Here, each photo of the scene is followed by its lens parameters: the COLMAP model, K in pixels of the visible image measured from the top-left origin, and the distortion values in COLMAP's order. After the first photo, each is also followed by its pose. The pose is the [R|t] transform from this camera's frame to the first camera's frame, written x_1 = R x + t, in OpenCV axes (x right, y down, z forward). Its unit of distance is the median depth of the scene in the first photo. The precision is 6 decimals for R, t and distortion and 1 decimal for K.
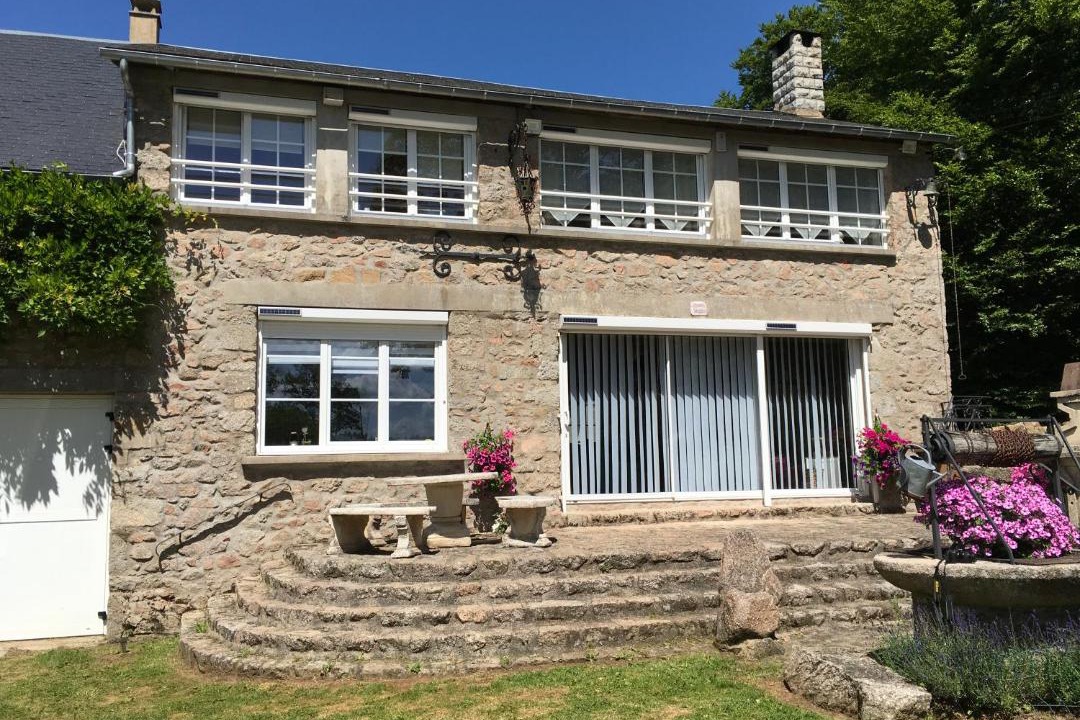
lens RADIAL K [[920.2, 0, 535.0], [0, 920.2, 356.3], [0, 0, 1]] dist [0.073788, -0.088750]
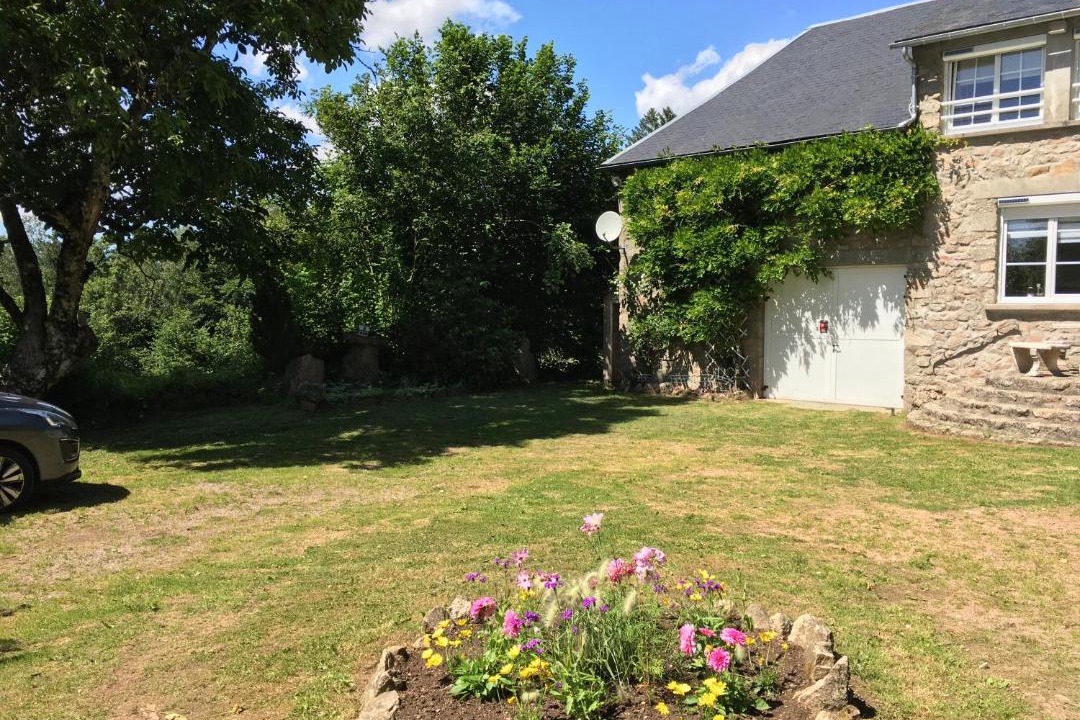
lens RADIAL K [[920.2, 0, 544.5], [0, 920.2, 357.7], [0, 0, 1]] dist [0.073788, -0.088750]
pose [[0.499088, 0.072727, -0.863494, 0.585239], [0.090828, 0.986593, 0.135592, -0.068322], [0.861778, -0.146101, 0.485791, -0.315847]]
